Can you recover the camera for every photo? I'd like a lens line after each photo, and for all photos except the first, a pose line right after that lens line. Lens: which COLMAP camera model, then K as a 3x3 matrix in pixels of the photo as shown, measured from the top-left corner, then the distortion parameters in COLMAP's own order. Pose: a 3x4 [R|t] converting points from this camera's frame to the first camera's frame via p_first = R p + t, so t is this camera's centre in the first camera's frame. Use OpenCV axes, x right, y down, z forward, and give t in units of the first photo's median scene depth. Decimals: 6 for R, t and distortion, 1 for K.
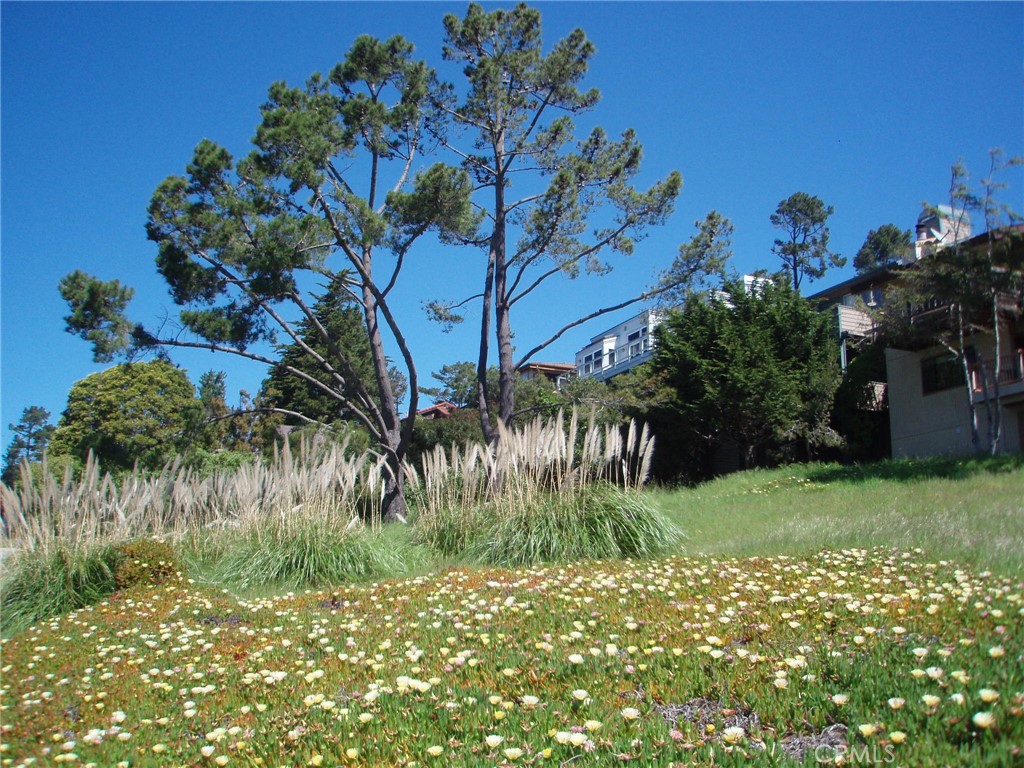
lens RADIAL K [[1062.4, 0, 502.9], [0, 1062.4, 430.1], [0, 0, 1]] dist [-0.110548, 0.000000]
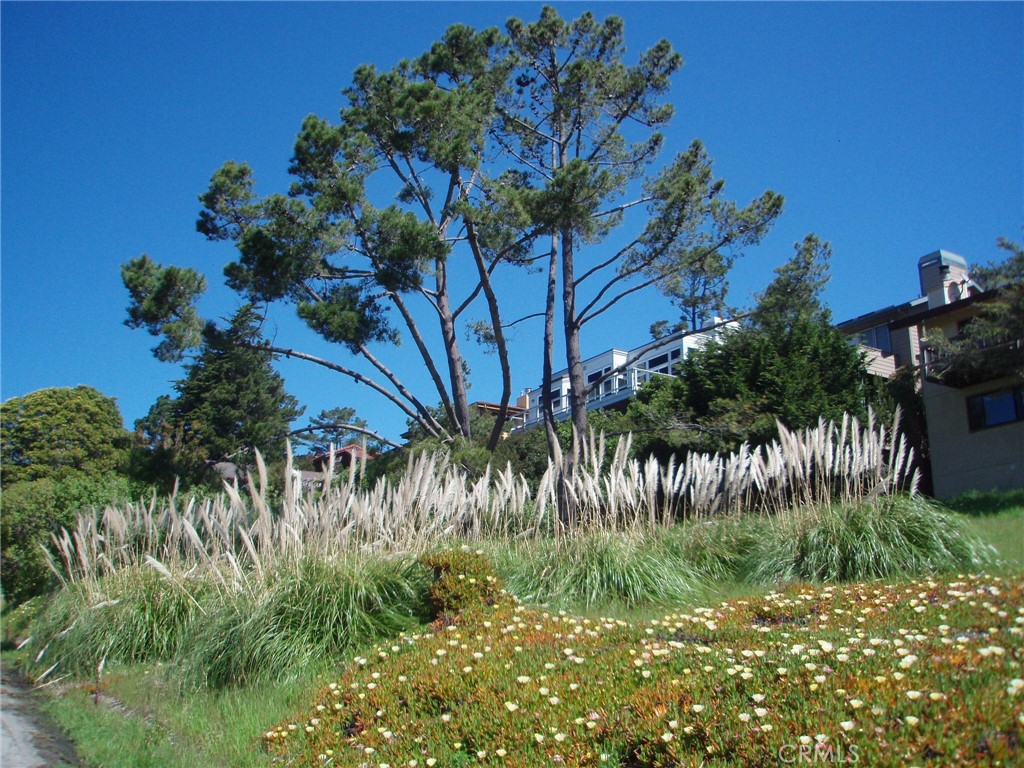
lens RADIAL K [[1062.4, 0, 509.7], [0, 1062.4, 427.9], [0, 0, 1]] dist [-0.110548, 0.000000]
pose [[0.987860, 0.024327, 0.153432, -0.202050], [-0.016227, 0.998418, -0.053826, 0.025695], [-0.154499, 0.050683, 0.986692, 0.090126]]
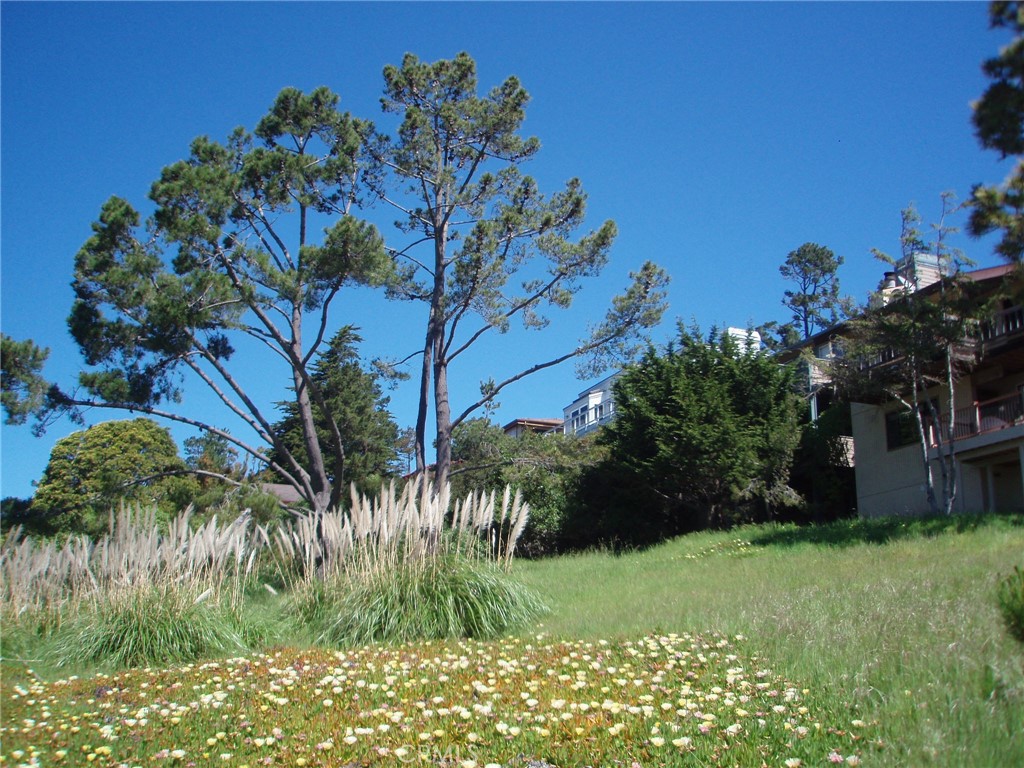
lens RADIAL K [[1062.4, 0, 496.1], [0, 1062.4, 441.5], [0, 0, 1]] dist [-0.110548, 0.000000]
pose [[0.999339, -0.006268, -0.035806, 0.087294], [0.004820, 0.999174, -0.040362, -0.005874], [0.036029, 0.040162, 0.998543, 0.039148]]
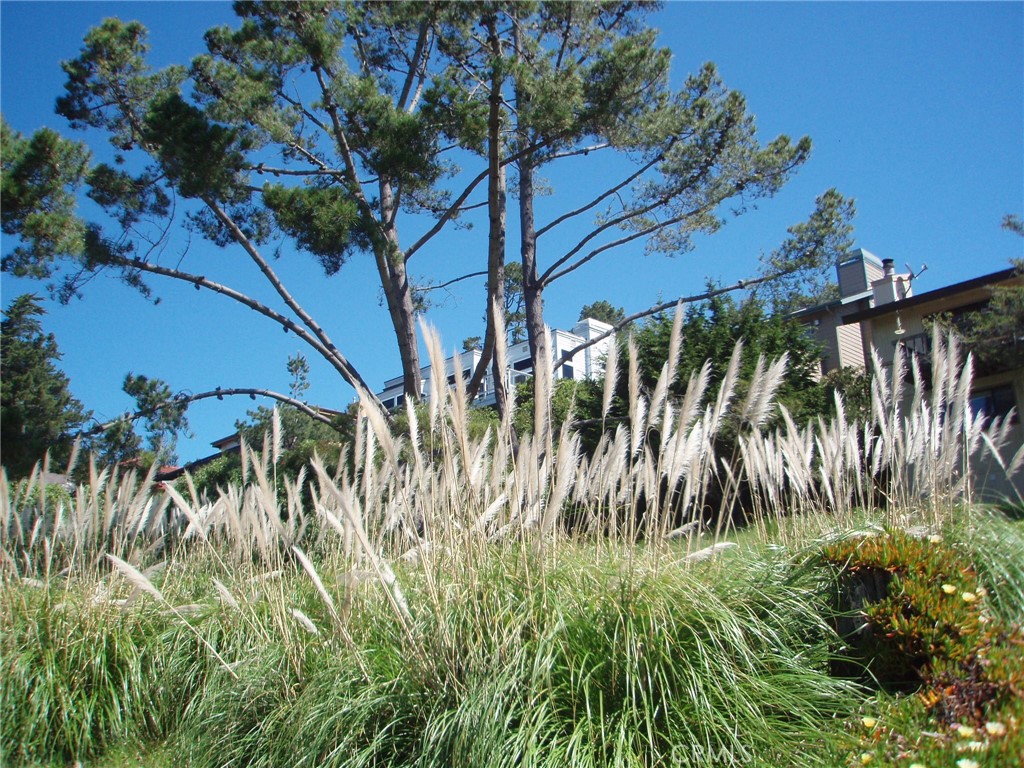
lens RADIAL K [[1062.4, 0, 522.4], [0, 1062.4, 434.0], [0, 0, 1]] dist [-0.110548, 0.000000]
pose [[0.926001, 0.053844, 0.373662, -0.289343], [-0.025995, 0.996522, -0.079177, 0.048059], [-0.376626, 0.063604, 0.924179, 0.327773]]
